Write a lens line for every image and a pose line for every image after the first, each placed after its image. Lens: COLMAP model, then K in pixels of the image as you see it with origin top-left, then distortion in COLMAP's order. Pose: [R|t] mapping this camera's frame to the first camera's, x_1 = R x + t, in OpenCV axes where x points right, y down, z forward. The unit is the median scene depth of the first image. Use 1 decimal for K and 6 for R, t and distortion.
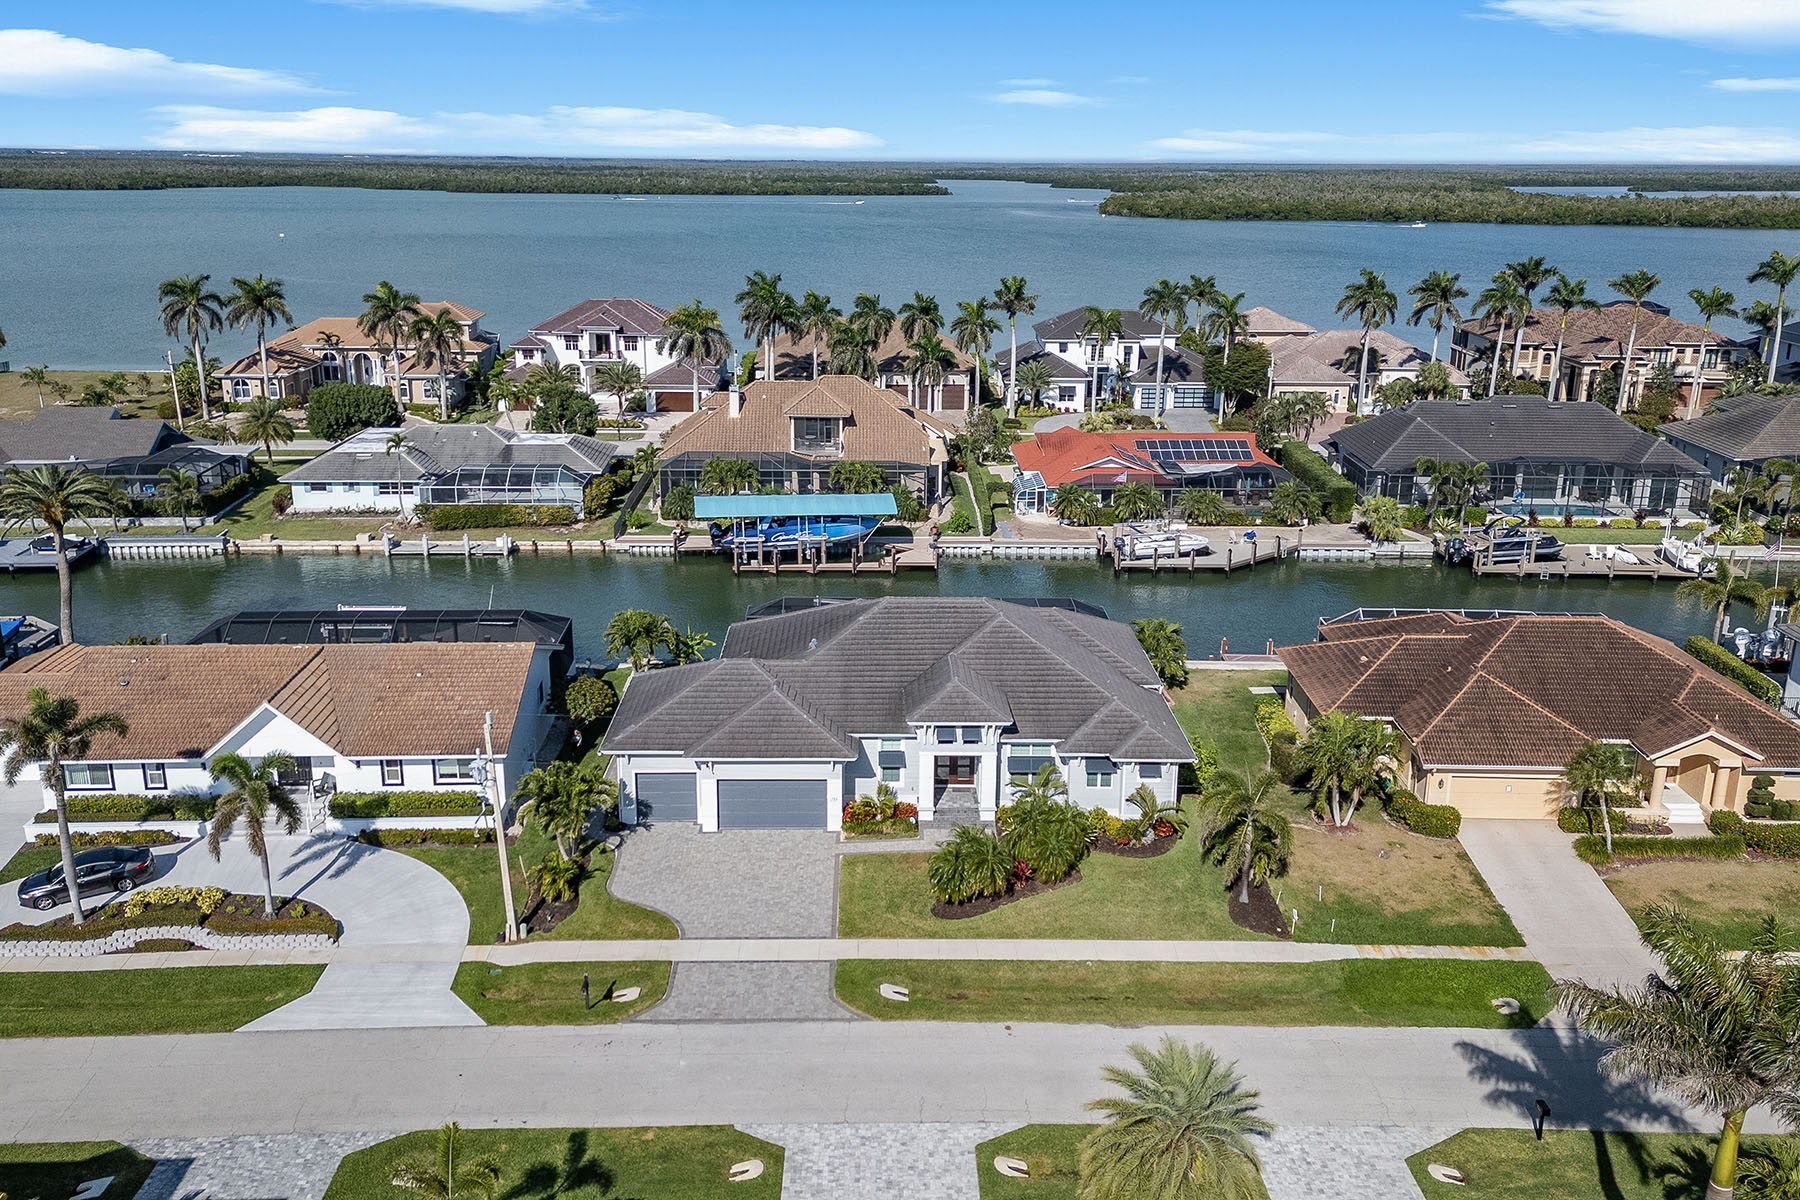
lens RADIAL K [[1546.3, 0, 900.0], [0, 1546.3, 600.0], [0, 0, 1]] dist [0.049266, -0.004186]
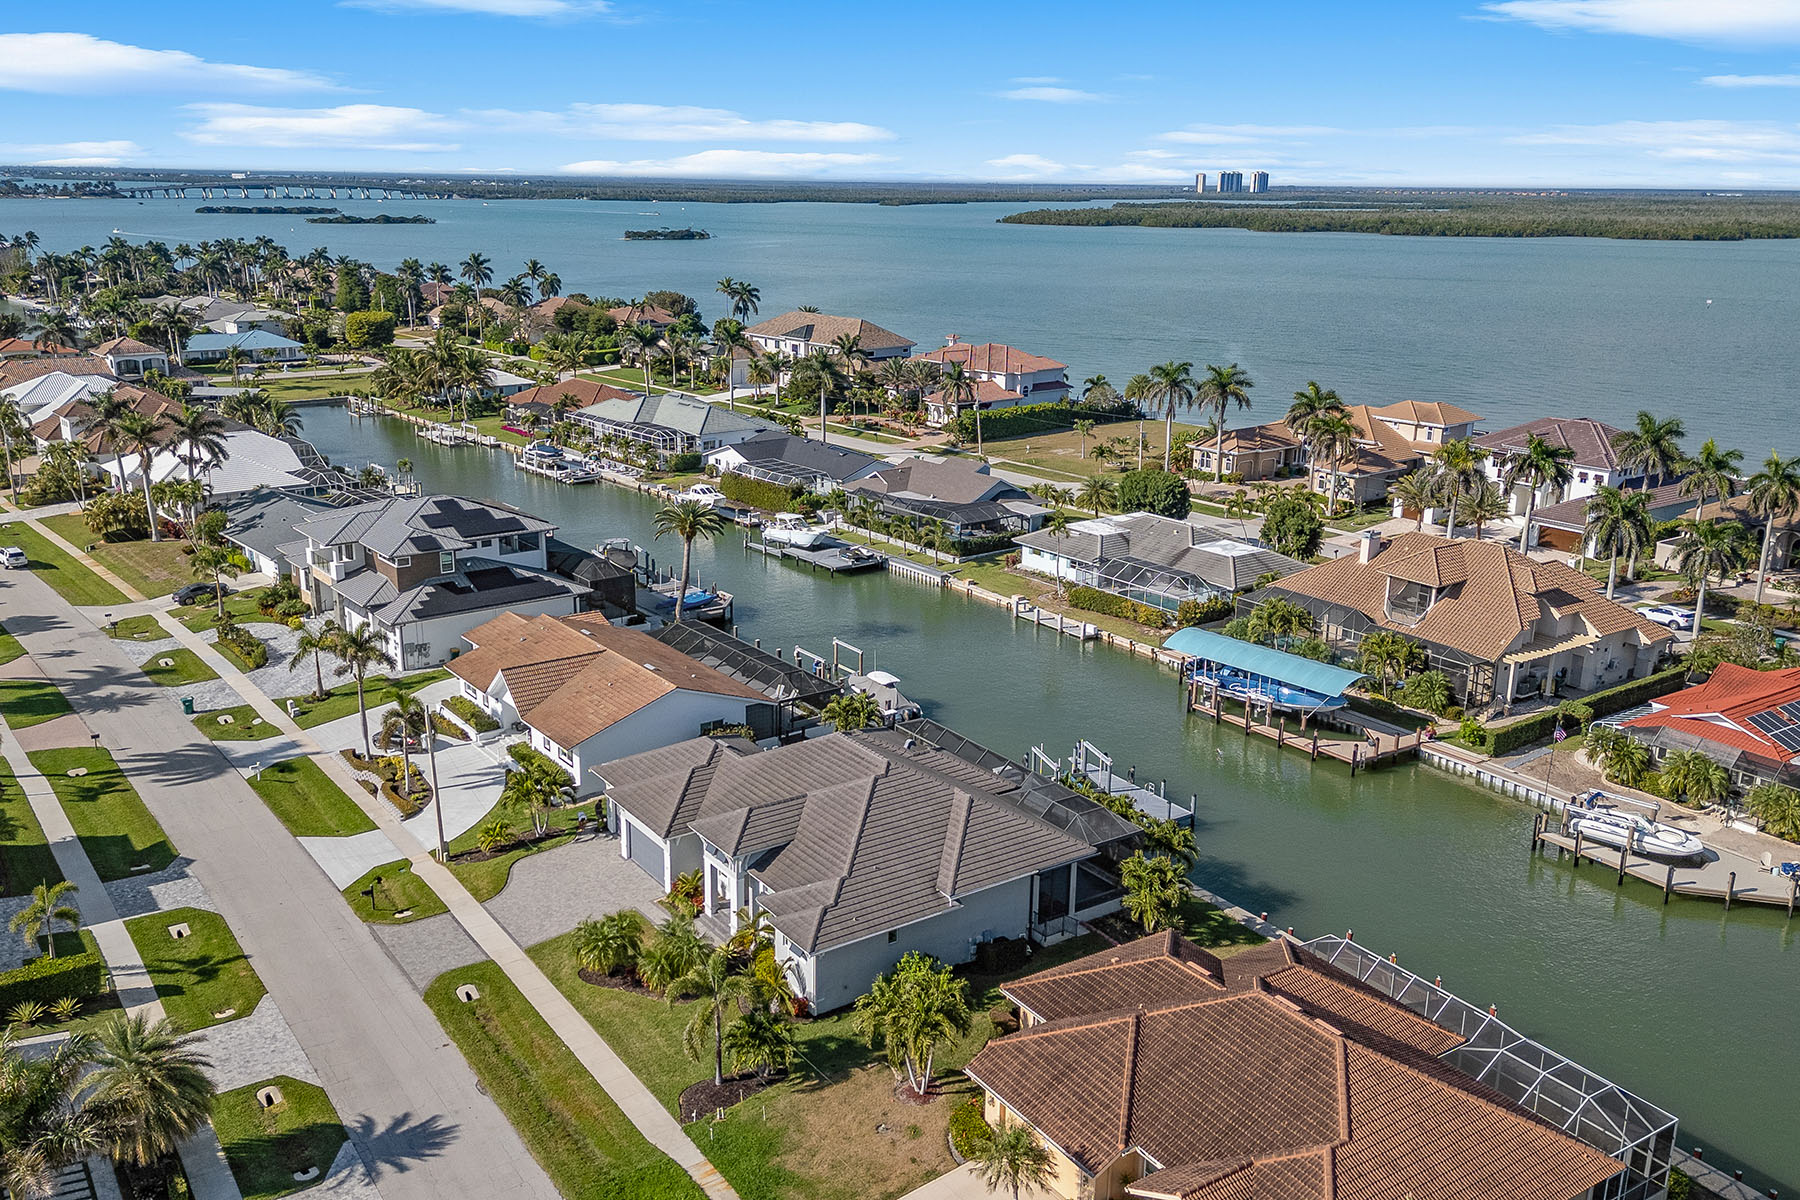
lens RADIAL K [[1546.3, 0, 900.0], [0, 1546.3, 600.0], [0, 0, 1]] dist [0.049266, -0.004186]
pose [[0.536595, 0.218769, -0.814988, 0.586775], [-0.233986, 0.966512, 0.105384, -0.144375], [0.810751, 0.134147, 0.569814, 0.243729]]
